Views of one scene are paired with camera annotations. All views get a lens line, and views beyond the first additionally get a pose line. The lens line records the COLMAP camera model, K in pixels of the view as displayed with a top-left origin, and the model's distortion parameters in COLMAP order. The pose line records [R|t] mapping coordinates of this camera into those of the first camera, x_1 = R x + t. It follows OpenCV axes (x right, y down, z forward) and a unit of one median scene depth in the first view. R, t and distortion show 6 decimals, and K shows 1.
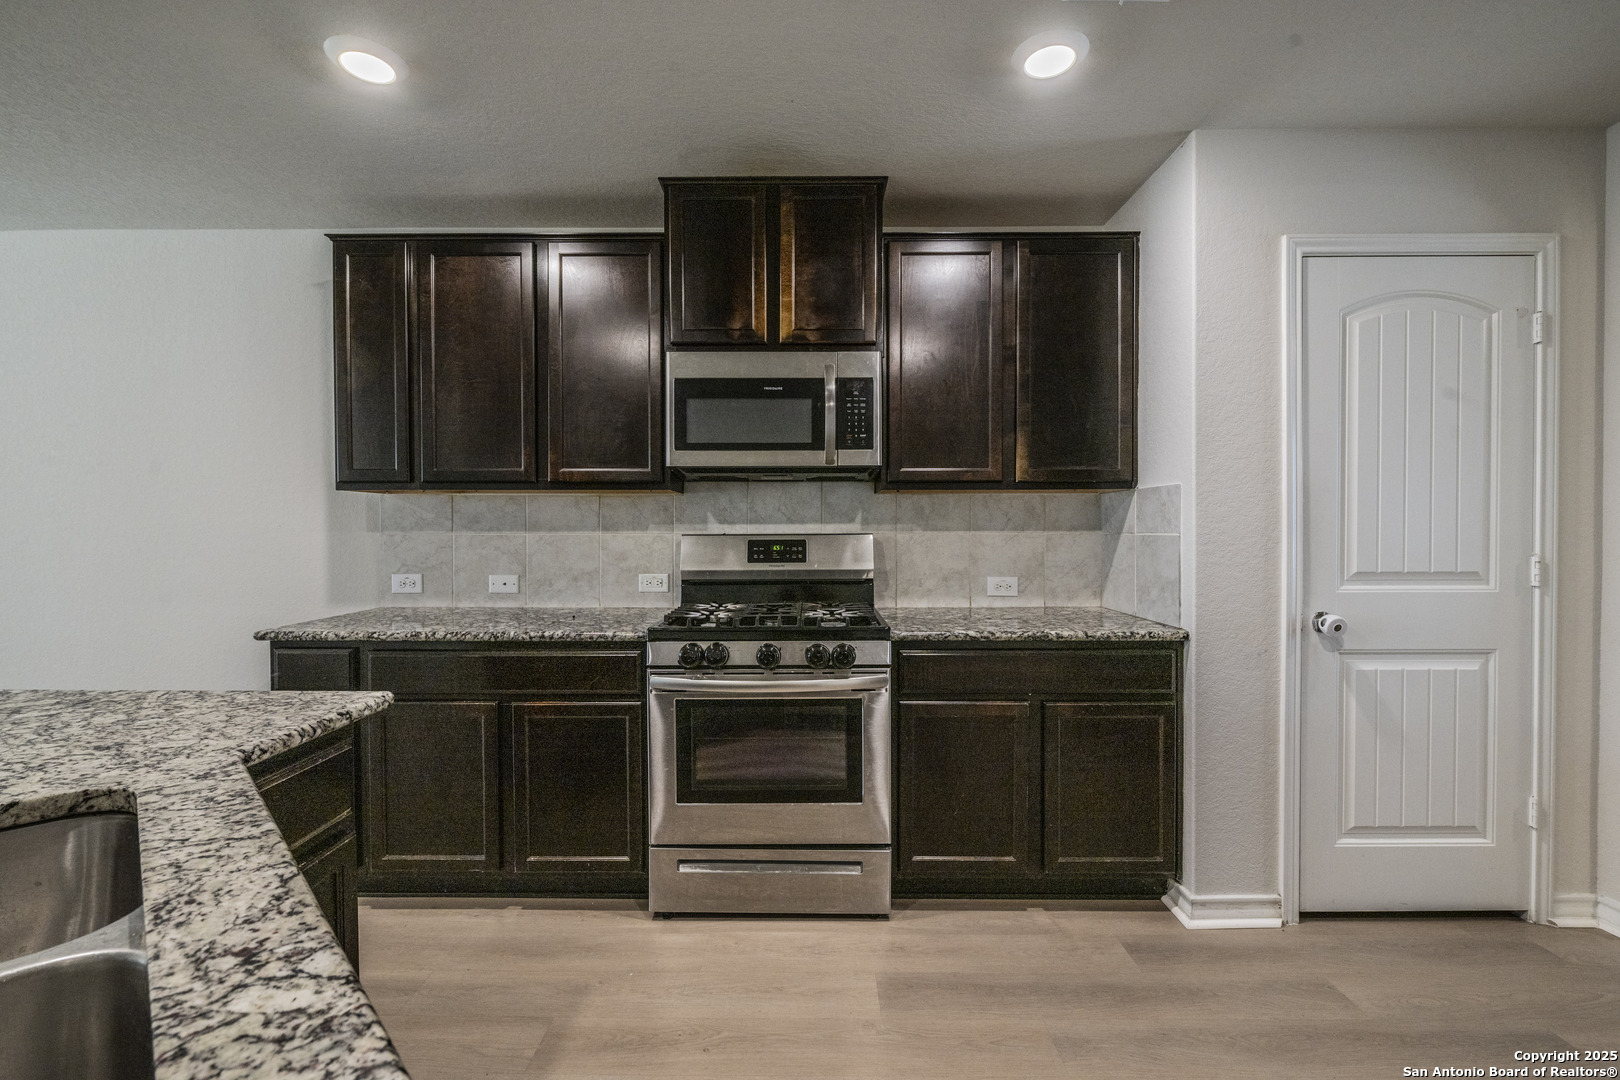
lens RADIAL K [[682.1, 0, 797.6], [0, 682.1, 542.6], [0, 0, 1]] dist [-0.001436, -0.000225]
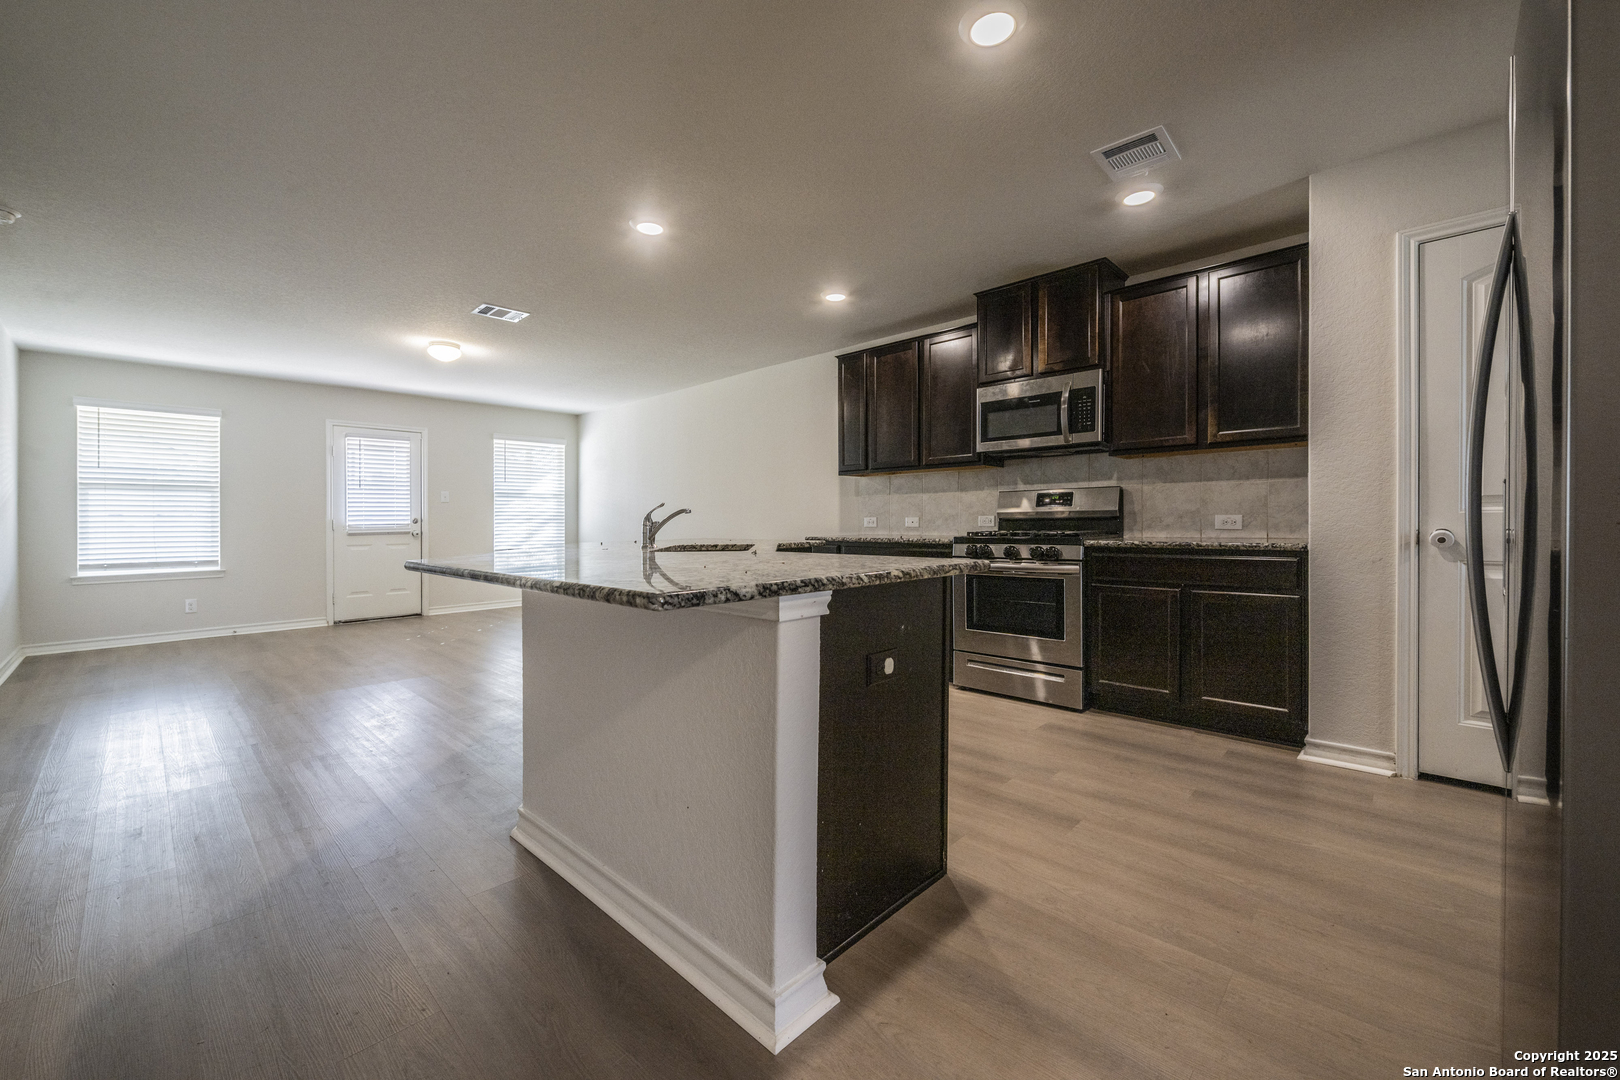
lens RADIAL K [[653.1, 0, 808.1], [0, 653.1, 522.5], [0, 0, 1]] dist [-0.002971, -0.000113]
pose [[0.729959, -0.005441, -0.683469, 0.658163], [-0.005065, 0.999898, -0.013370, 0.099032], [0.683472, 0.013222, 0.729857, -0.558898]]
